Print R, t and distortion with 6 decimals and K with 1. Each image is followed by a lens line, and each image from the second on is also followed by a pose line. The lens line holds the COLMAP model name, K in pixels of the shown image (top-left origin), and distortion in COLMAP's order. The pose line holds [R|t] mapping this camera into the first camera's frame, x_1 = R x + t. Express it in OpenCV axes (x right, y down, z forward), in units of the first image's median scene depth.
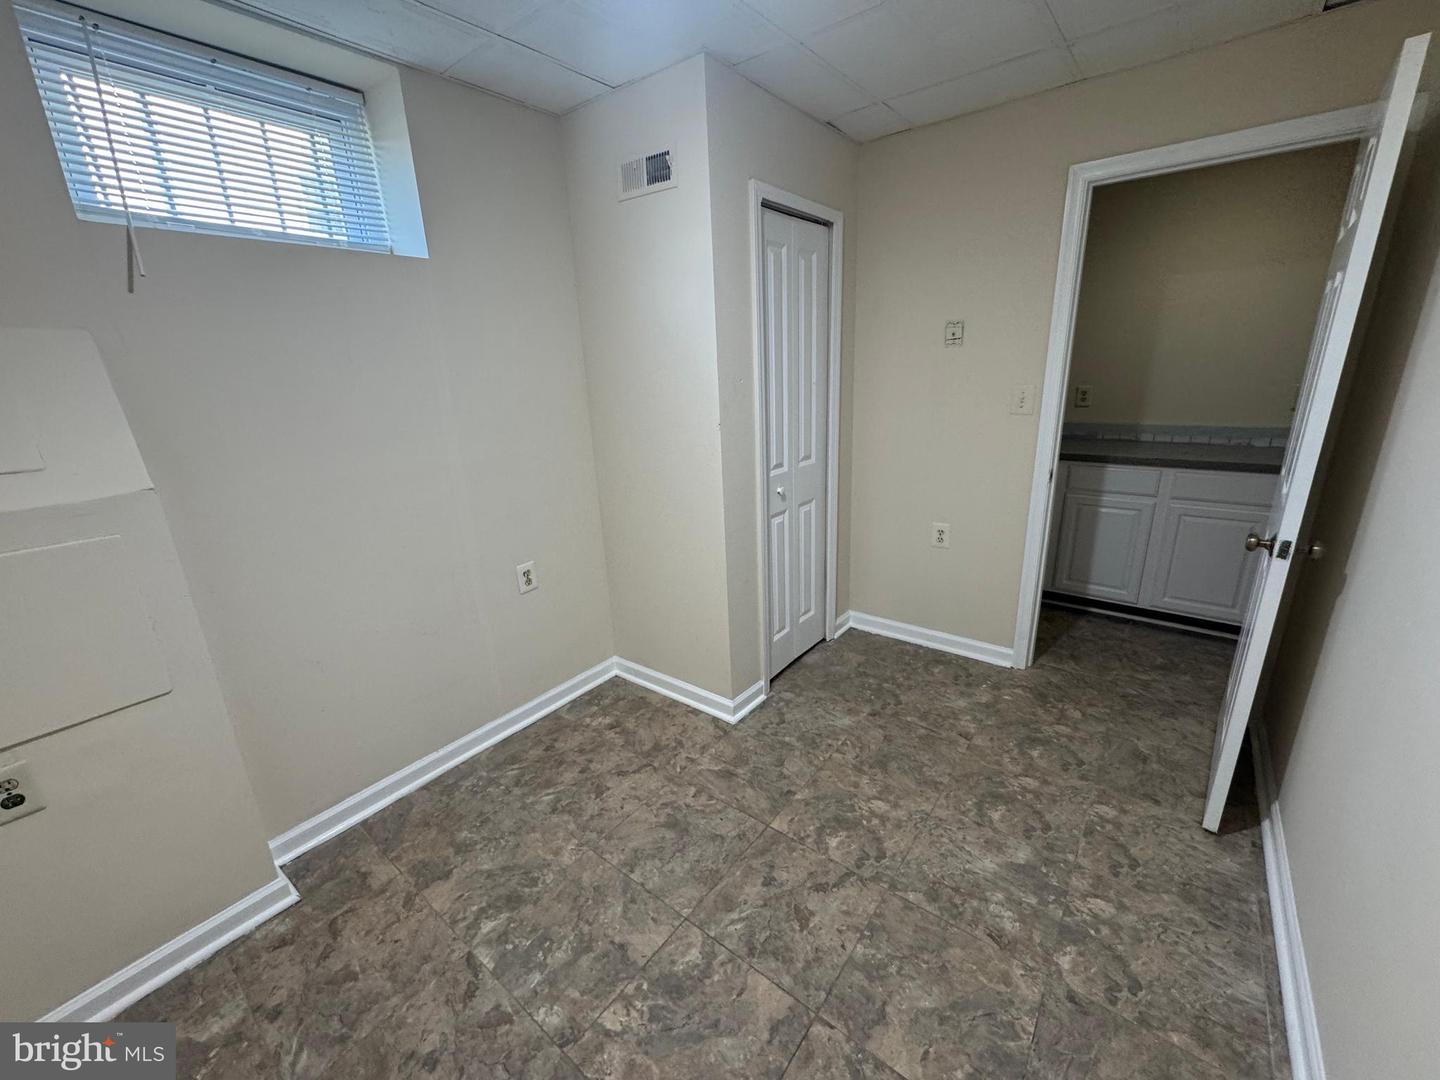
lens RADIAL K [[578.0, 0, 719.6], [0, 578.0, 532.8], [0, 0, 1]] dist [-0.001245, 0.000399]
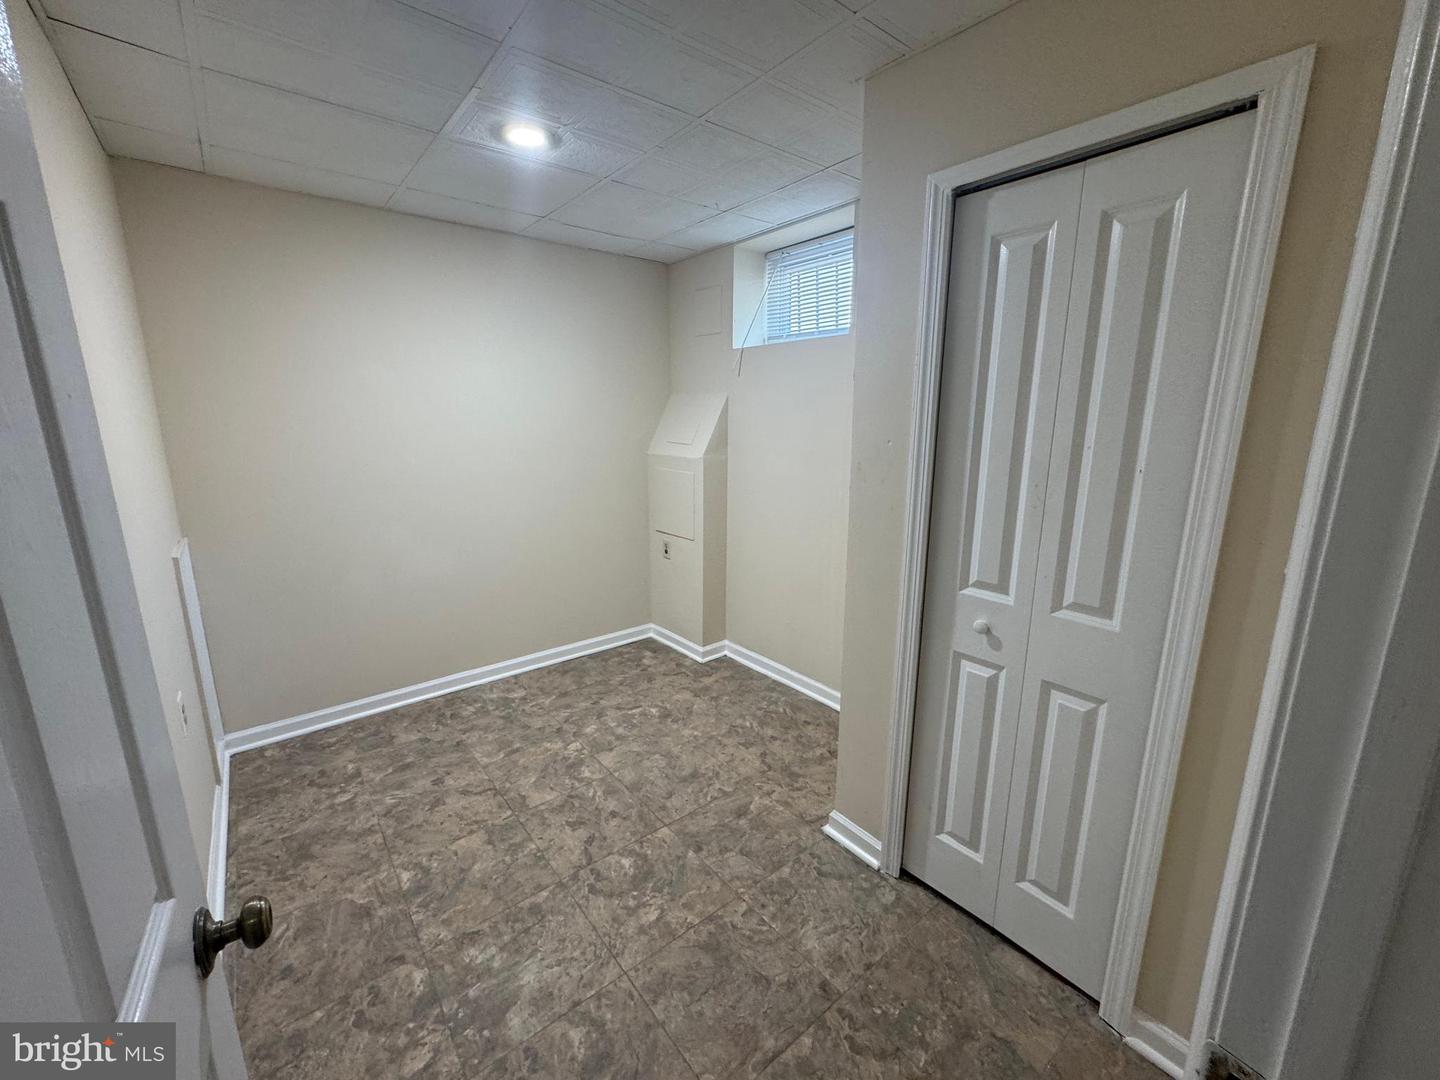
lens RADIAL K [[578.0, 0, 717.1], [0, 578.0, 532.6], [0, 0, 1]] dist [-0.001245, 0.000399]
pose [[-0.220686, 0.235248, -0.946549, 1.089440], [-0.266697, 0.918937, 0.290565, -0.401128], [0.938174, 0.316566, -0.140057, 1.183001]]
